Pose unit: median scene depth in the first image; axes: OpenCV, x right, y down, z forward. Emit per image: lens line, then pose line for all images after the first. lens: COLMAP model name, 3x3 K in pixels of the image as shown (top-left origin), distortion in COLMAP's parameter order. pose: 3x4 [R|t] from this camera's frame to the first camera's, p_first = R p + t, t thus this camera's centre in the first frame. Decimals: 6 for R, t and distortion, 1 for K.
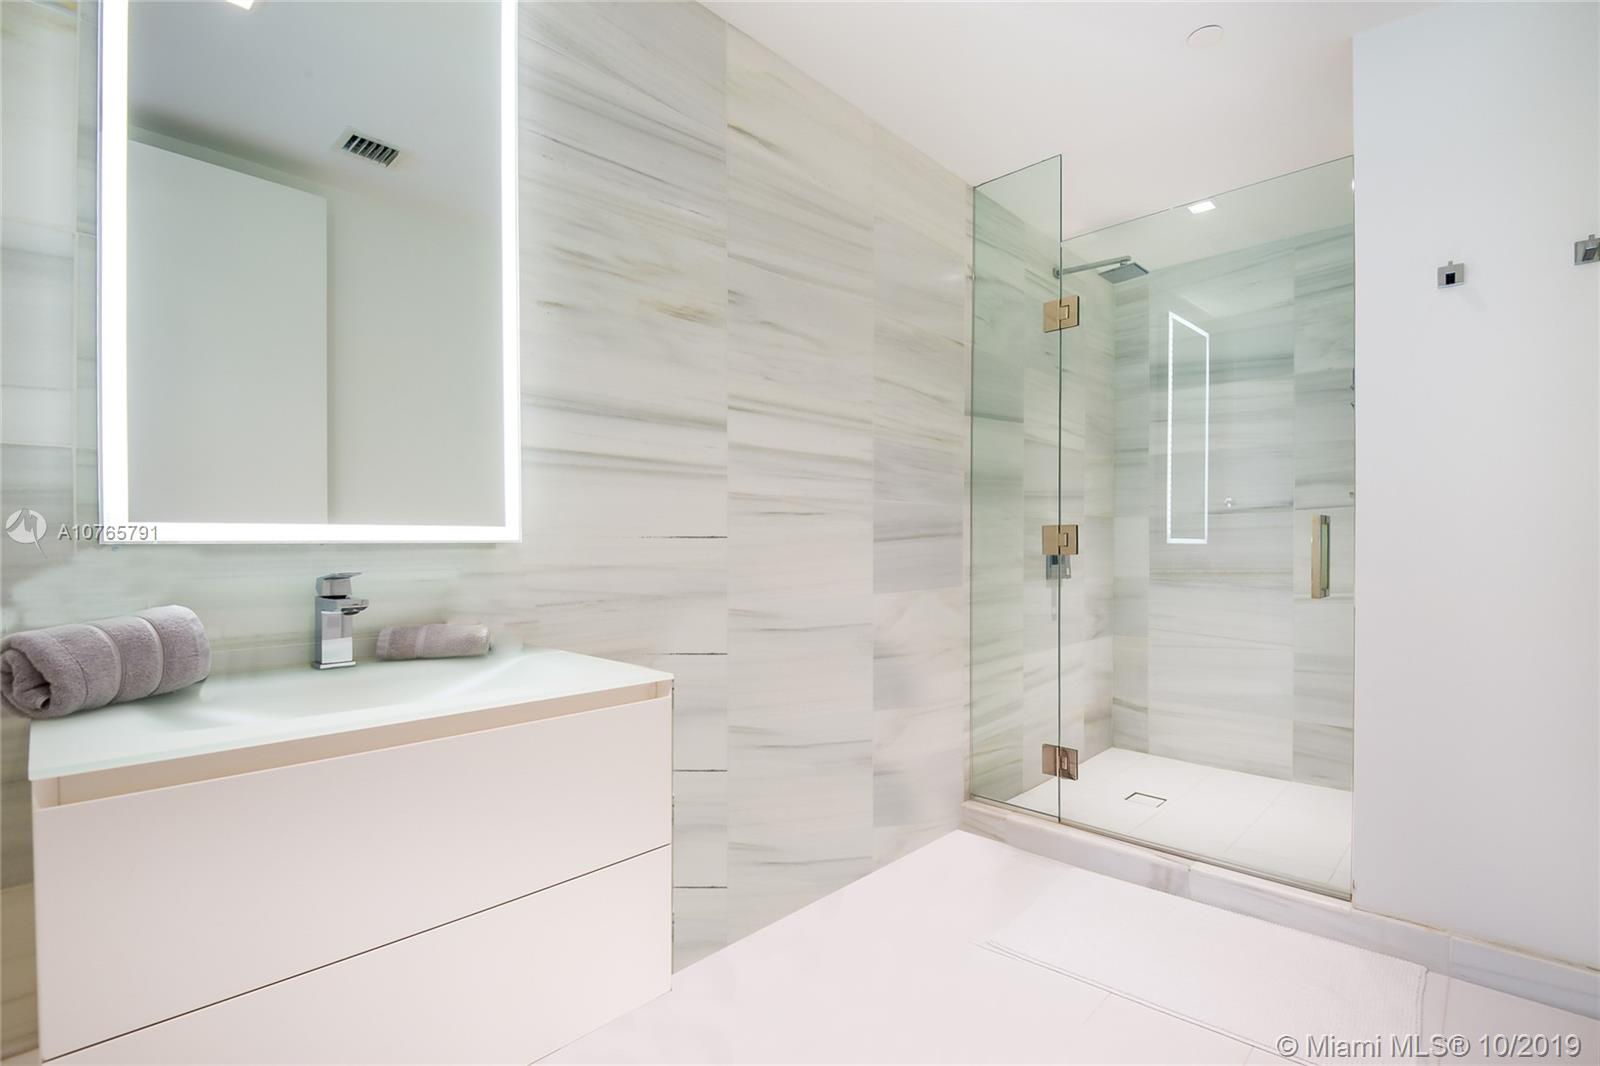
lens RADIAL K [[753.8, 0, 799.6], [0, 753.8, 543.8], [0, 0, 1]] dist [0.003428, 0.001960]
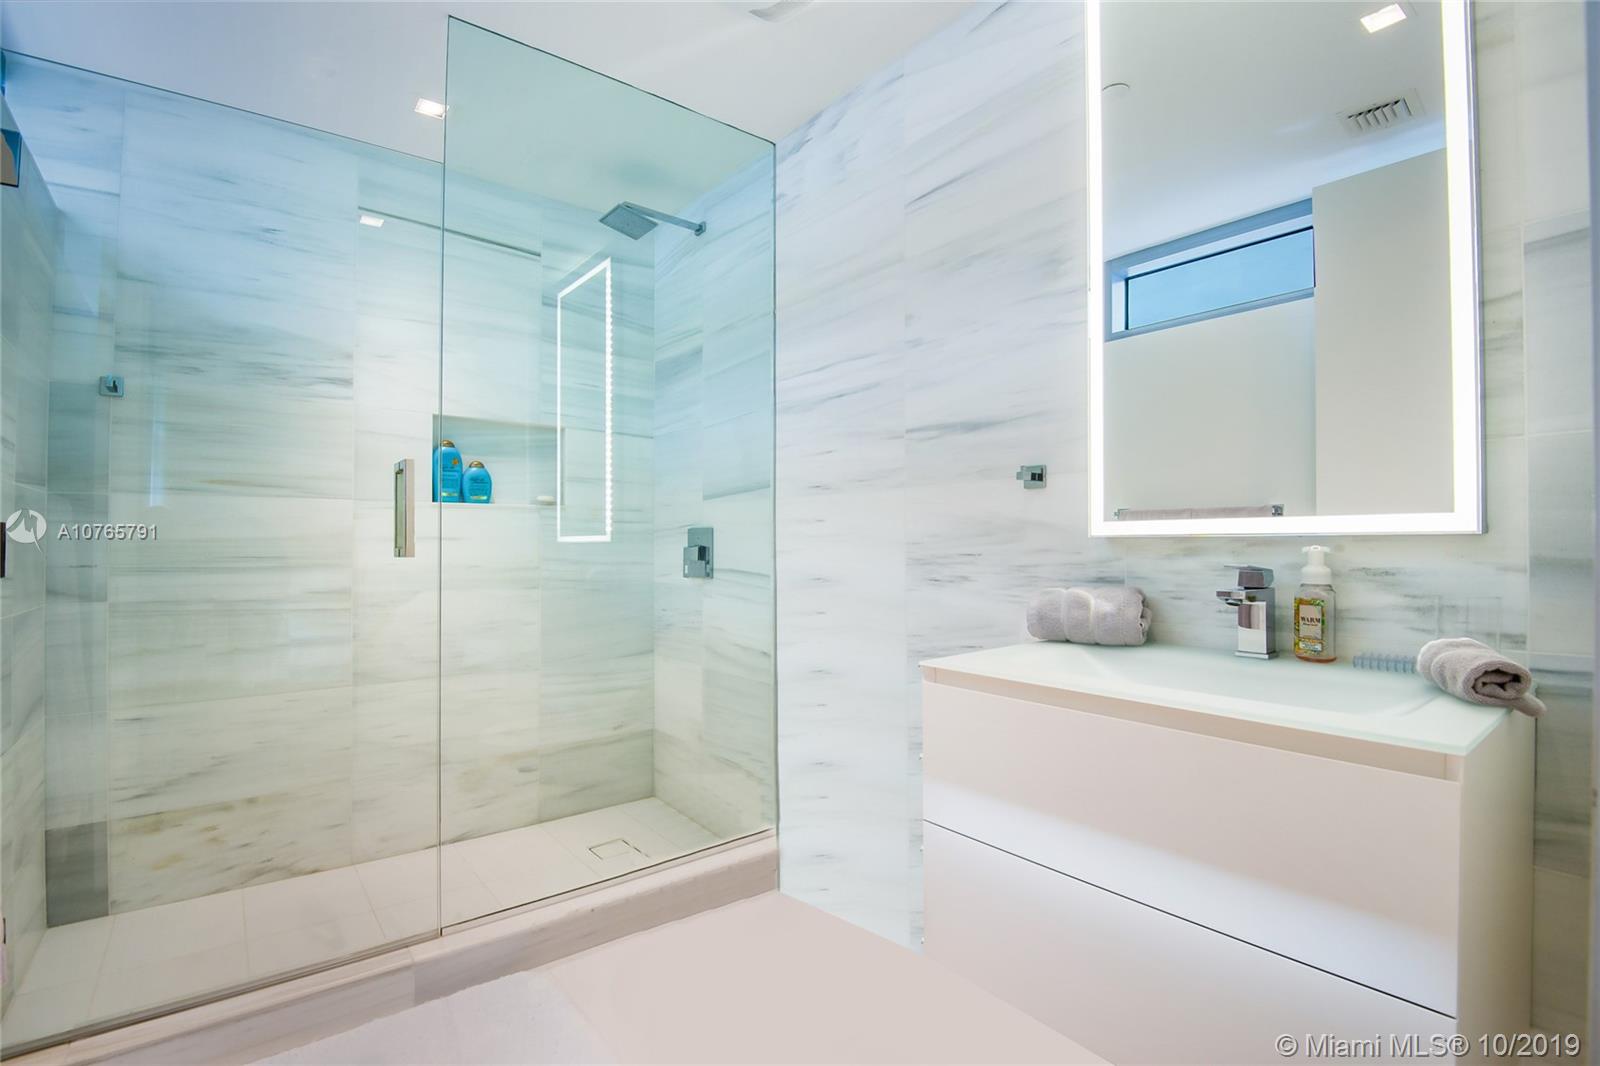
lens RADIAL K [[753.8, 0, 799.2], [0, 753.8, 534.5], [0, 0, 1]] dist [0.003428, 0.001960]
pose [[-0.126523, -0.006514, -0.991942, 1.186668], [0.009138, 0.999928, -0.007732, -0.000238], [0.991922, -0.010043, -0.126454, 1.253639]]
